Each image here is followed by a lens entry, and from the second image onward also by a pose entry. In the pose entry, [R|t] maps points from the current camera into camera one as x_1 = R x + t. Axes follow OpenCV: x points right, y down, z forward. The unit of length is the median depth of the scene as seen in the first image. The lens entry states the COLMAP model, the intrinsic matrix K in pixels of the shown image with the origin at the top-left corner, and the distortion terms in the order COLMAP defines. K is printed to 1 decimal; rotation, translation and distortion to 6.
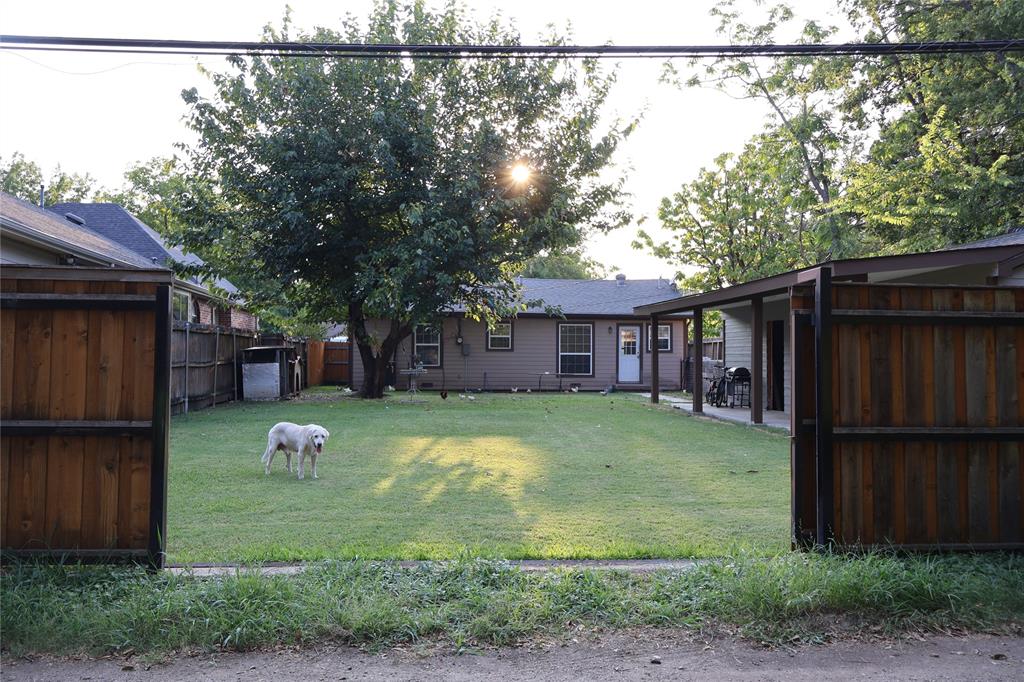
lens RADIAL K [[865.5, 0, 504.4], [0, 865.5, 342.2], [0, 0, 1]] dist [-0.004780, 0.003598]
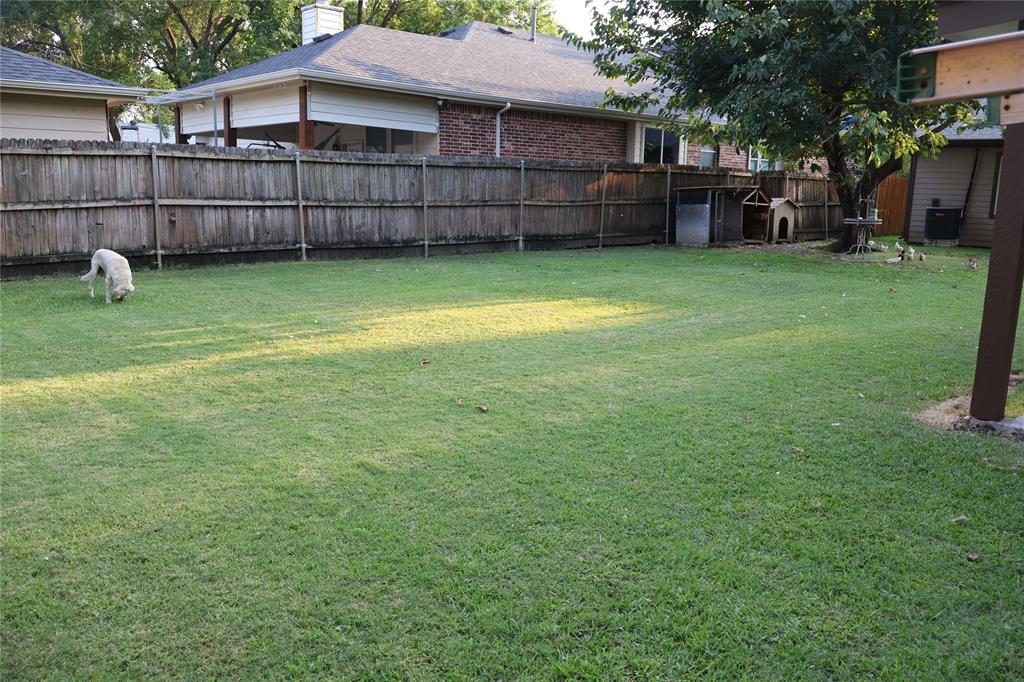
lens RADIAL K [[865.5, 0, 504.4], [0, 865.5, 342.2], [0, 0, 1]] dist [-0.004780, 0.003598]
pose [[0.597162, 0.154650, -0.787071, 0.262614], [-0.005736, 0.982036, 0.188607, -0.003019], [0.802100, -0.108114, 0.587322, 0.228183]]
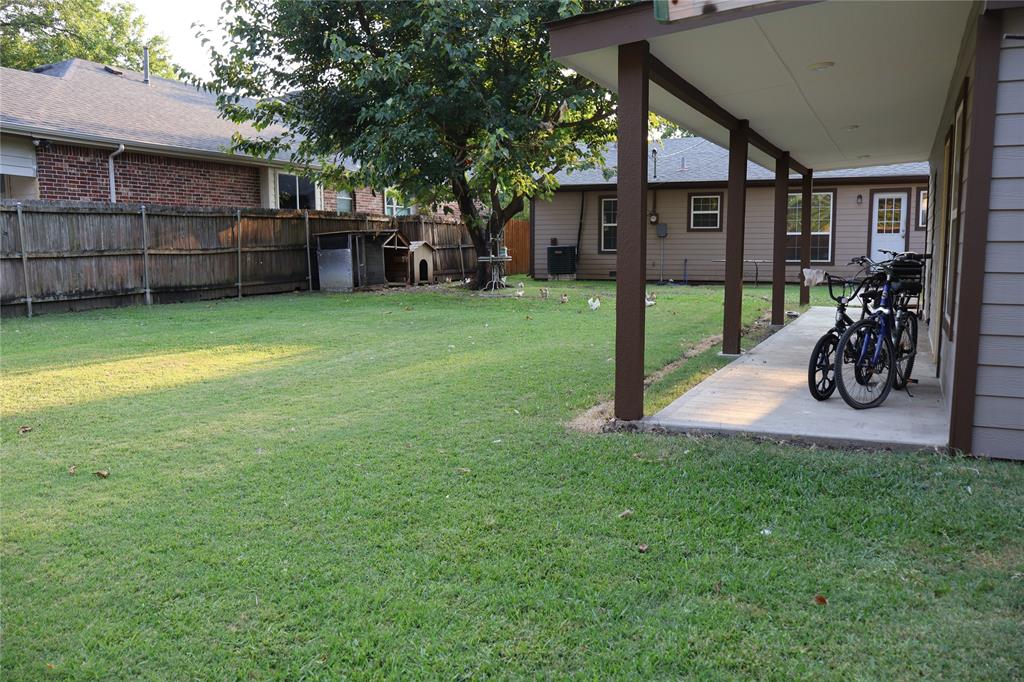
lens RADIAL K [[865.5, 0, 504.4], [0, 865.5, 342.2], [0, 0, 1]] dist [-0.004780, 0.003598]
pose [[0.865143, 0.047702, -0.499251, 0.251336], [0.019393, 0.991540, 0.128345, 0.006265], [0.501149, -0.120718, 0.856899, 0.241341]]
